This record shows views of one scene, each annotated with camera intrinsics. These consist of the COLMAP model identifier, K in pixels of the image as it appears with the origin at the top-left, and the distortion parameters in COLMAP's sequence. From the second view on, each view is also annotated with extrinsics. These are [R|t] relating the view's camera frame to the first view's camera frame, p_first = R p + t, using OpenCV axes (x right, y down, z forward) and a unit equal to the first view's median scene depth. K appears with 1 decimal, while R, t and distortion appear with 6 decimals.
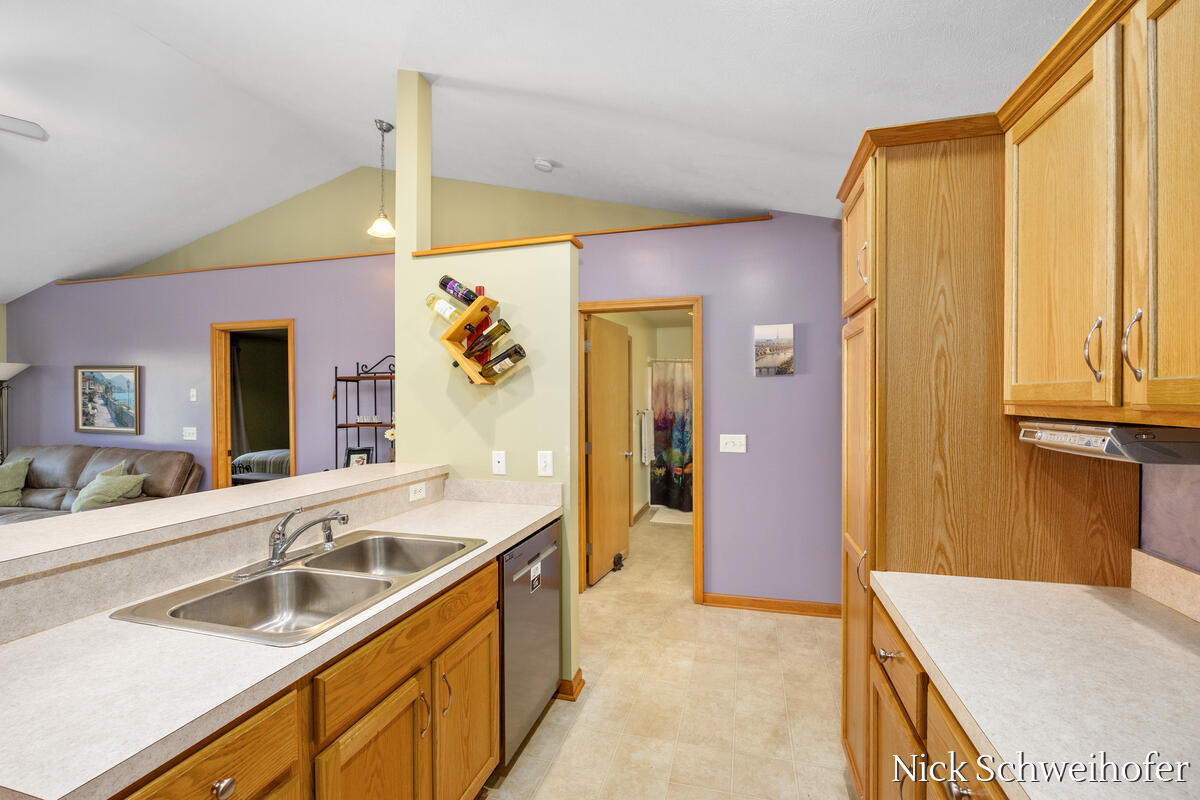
lens RADIAL K [[527.8, 0, 600.0], [0, 527.8, 400.0], [0, 0, 1]] dist [-0.002178, -0.000508]
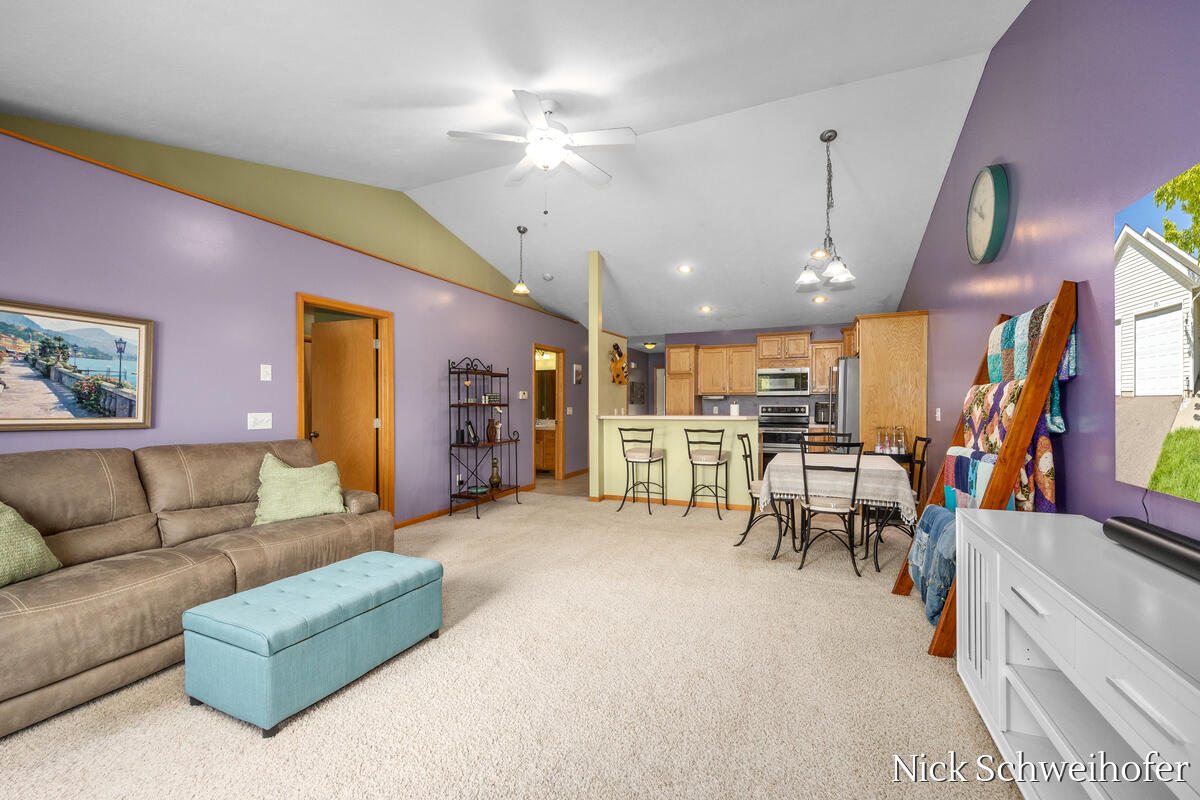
lens RADIAL K [[492.7, 0, 579.6], [0, 492.7, 405.1], [0, 0, 1]] dist [-0.000328, -0.000122]
pose [[0.171726, 0.003378, 0.985139, -1.345491], [0.005608, 0.999975, -0.004407, 0.042951], [-0.985129, 0.006281, 0.171702, 0.374450]]
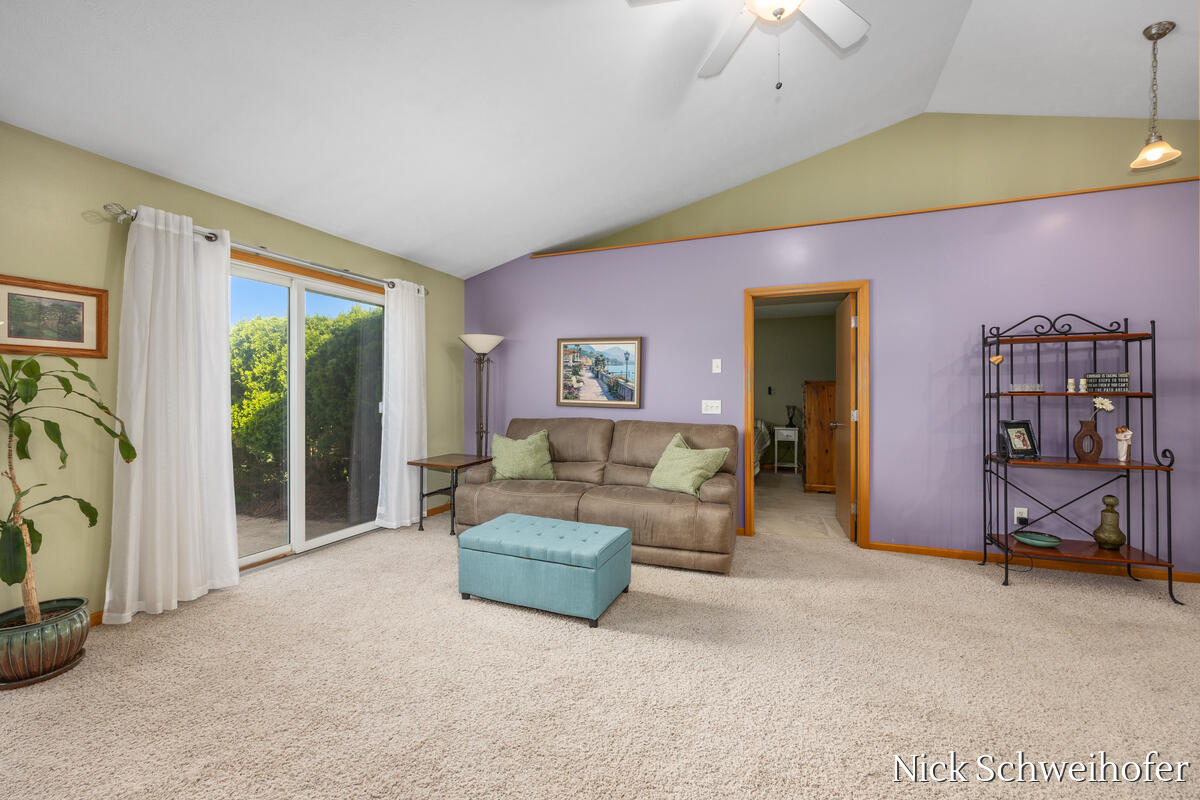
lens RADIAL K [[478.4, 0, 627.6], [0, 478.4, 392.0], [0, 0, 1]] dist [-0.002364, -0.000325]
pose [[0.994768, 0.006884, -0.101930, -0.792423], [-0.007611, 0.999948, -0.006746, 0.041398], [0.101878, 0.007487, 0.994769, 0.123595]]
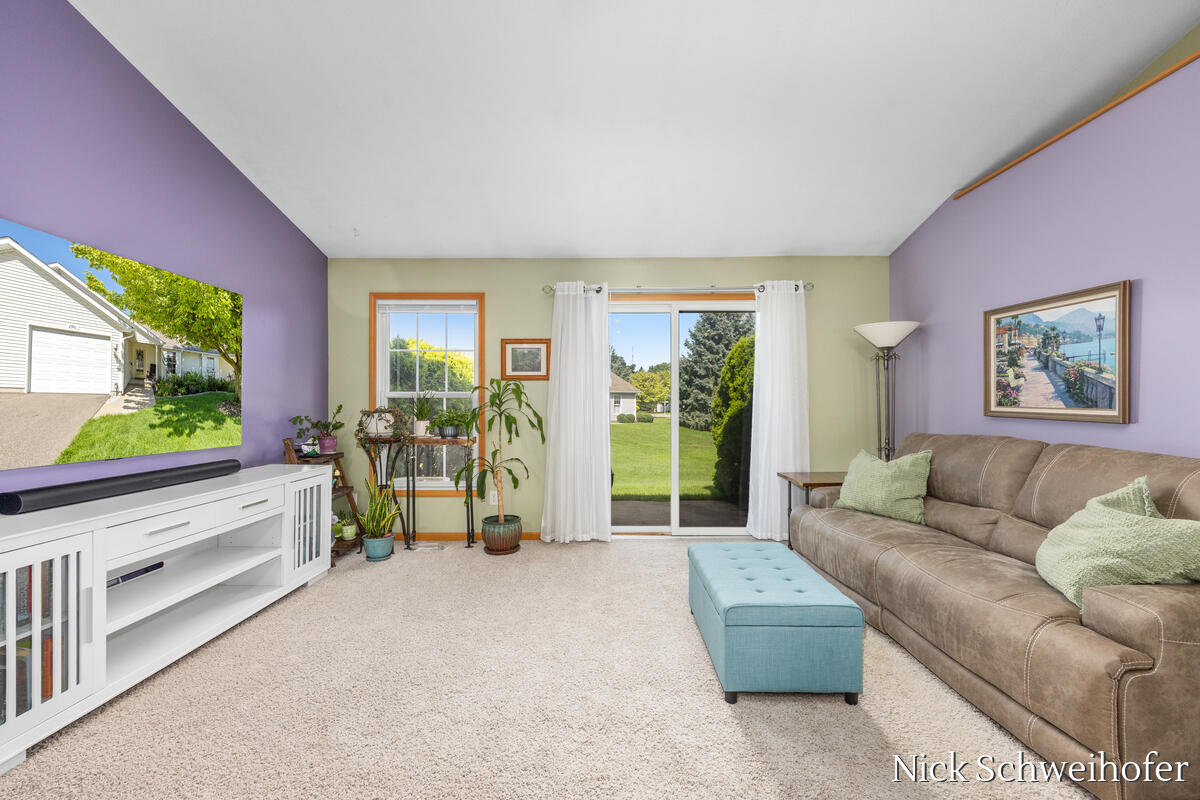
lens RADIAL K [[513.5, 0, 581.1], [0, 513.5, 406.8], [0, 0, 1]] dist [-0.000374, -0.000010]
pose [[0.238663, 0.006045, -0.971084, -0.526259], [0.000289, 0.999980, 0.006295, 0.046667], [0.971102, -0.001783, 0.238657, 0.390964]]
